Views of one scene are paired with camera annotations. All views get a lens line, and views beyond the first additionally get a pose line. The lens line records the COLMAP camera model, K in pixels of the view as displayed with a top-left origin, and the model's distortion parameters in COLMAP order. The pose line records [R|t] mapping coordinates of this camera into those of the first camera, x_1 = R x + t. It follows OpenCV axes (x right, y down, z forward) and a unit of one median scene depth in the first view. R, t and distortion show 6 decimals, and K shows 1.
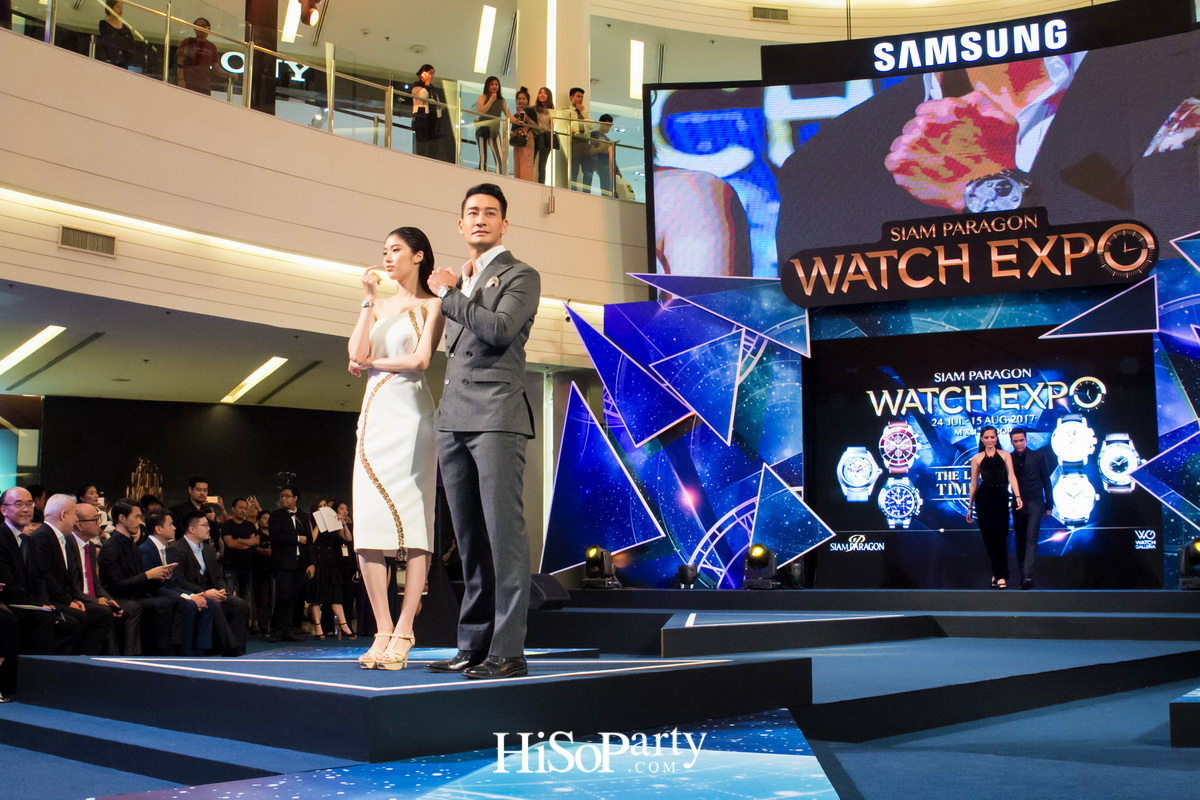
lens RADIAL K [[1315.3, 0, 570.9], [0, 1315.3, 421.1], [0, 0, 1]] dist [-0.127180, 0.116119]
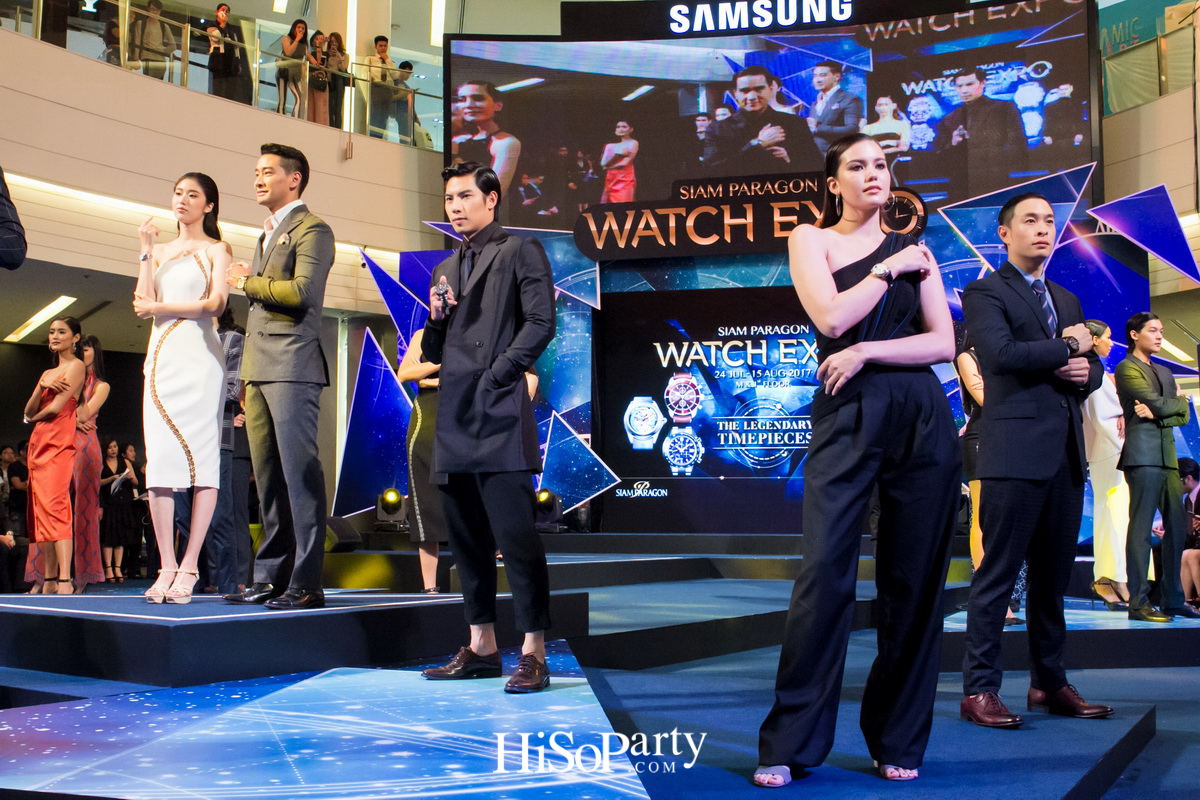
lens RADIAL K [[1315.3, 0, 570.9], [0, 1315.3, 421.1], [0, 0, 1]] dist [-0.127180, 0.116119]
pose [[0.987737, 0.012983, 0.155586, 0.000111], [-0.019291, 0.999049, 0.039101, -0.000574], [-0.154931, -0.041623, 0.987048, -0.021478]]
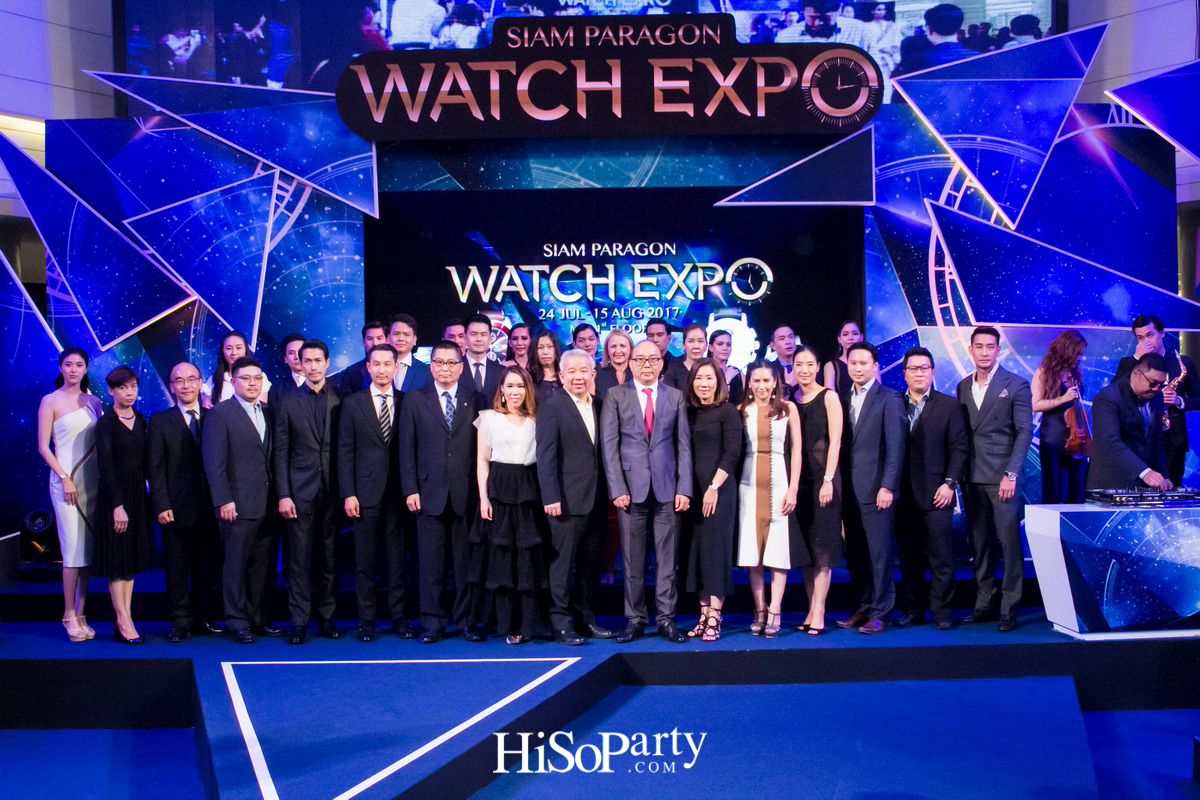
lens RADIAL K [[1315.3, 0, 570.9], [0, 1315.3, 421.1], [0, 0, 1]] dist [-0.127180, 0.116119]
pose [[0.911551, -0.026184, 0.410353, -0.001742], [-0.027476, 0.991861, 0.124325, -0.031029], [-0.410269, -0.124603, 0.903412, 0.345714]]
